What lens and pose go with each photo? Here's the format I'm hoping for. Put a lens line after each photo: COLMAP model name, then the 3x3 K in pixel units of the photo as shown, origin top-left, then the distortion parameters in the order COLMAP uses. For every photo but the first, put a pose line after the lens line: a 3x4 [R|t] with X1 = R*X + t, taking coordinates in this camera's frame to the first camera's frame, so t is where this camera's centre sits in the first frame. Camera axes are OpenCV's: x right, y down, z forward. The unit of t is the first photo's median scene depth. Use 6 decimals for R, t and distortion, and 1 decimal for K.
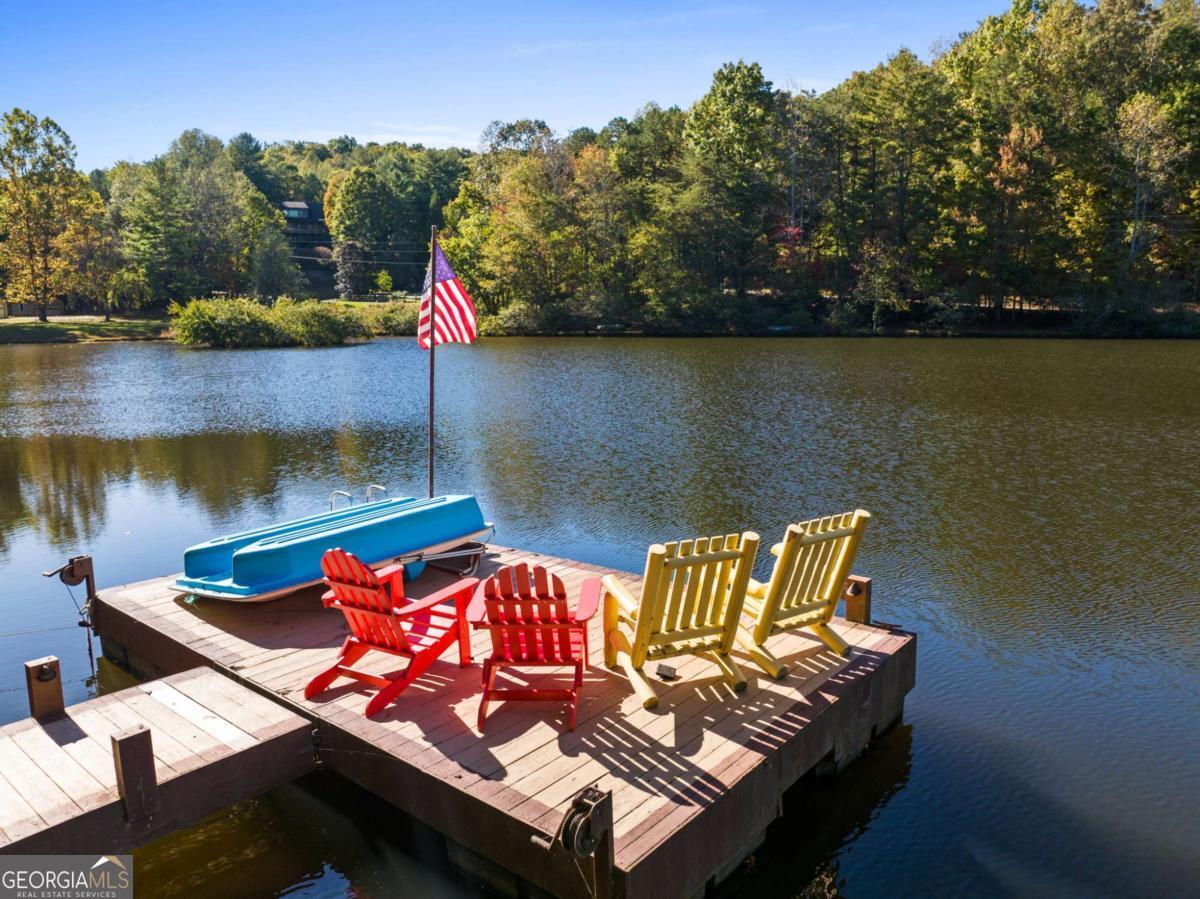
lens RADIAL K [[838.8, 0, 599.5], [0, 838.8, 448.8], [0, 0, 1]] dist [-0.053258, 0.002145]
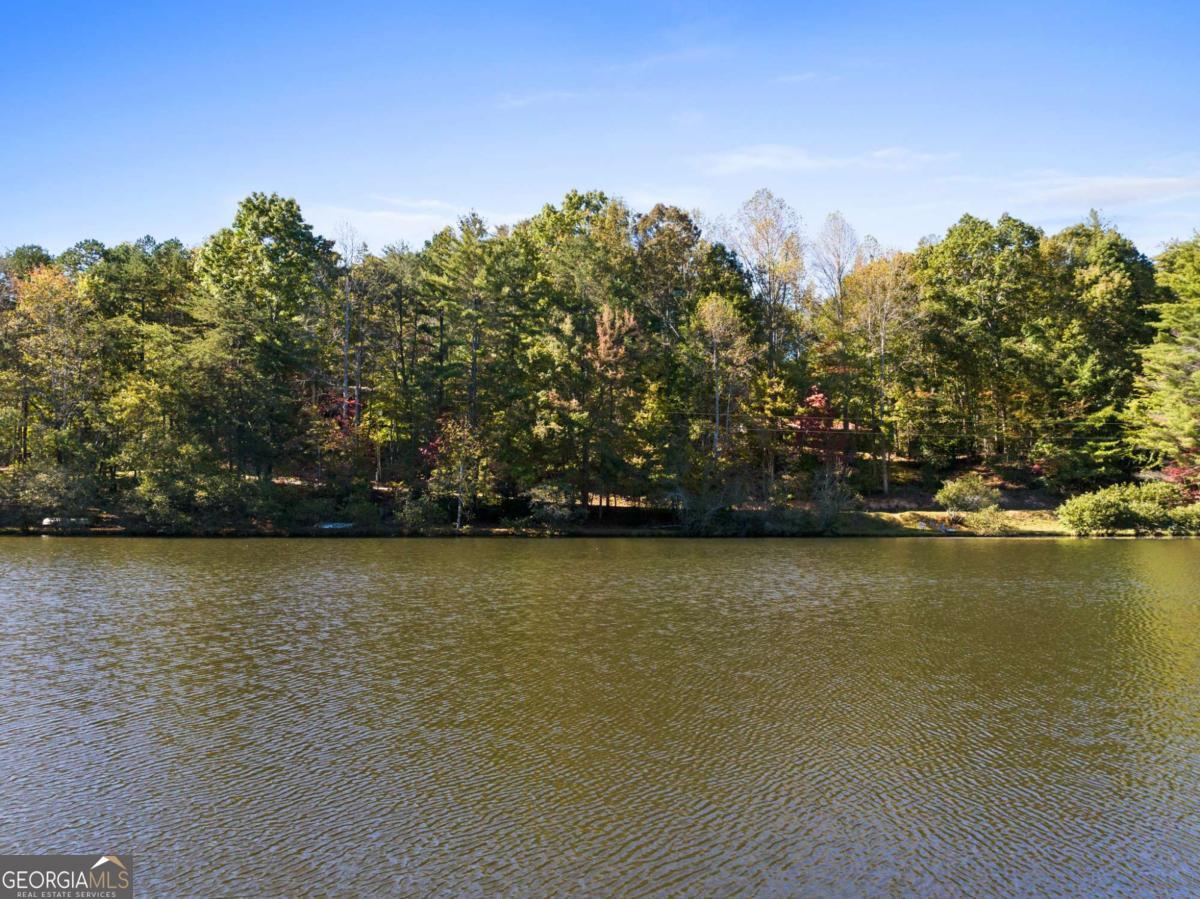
lens RADIAL K [[838.8, 0, 607.0], [0, 838.8, 467.1], [0, 0, 1]] dist [-0.053258, 0.002145]
pose [[0.806441, 0.047558, 0.589400, -0.031094], [0.077939, 0.979515, -0.185675, -0.035550], [-0.586156, 0.195673, 0.786214, 0.239780]]
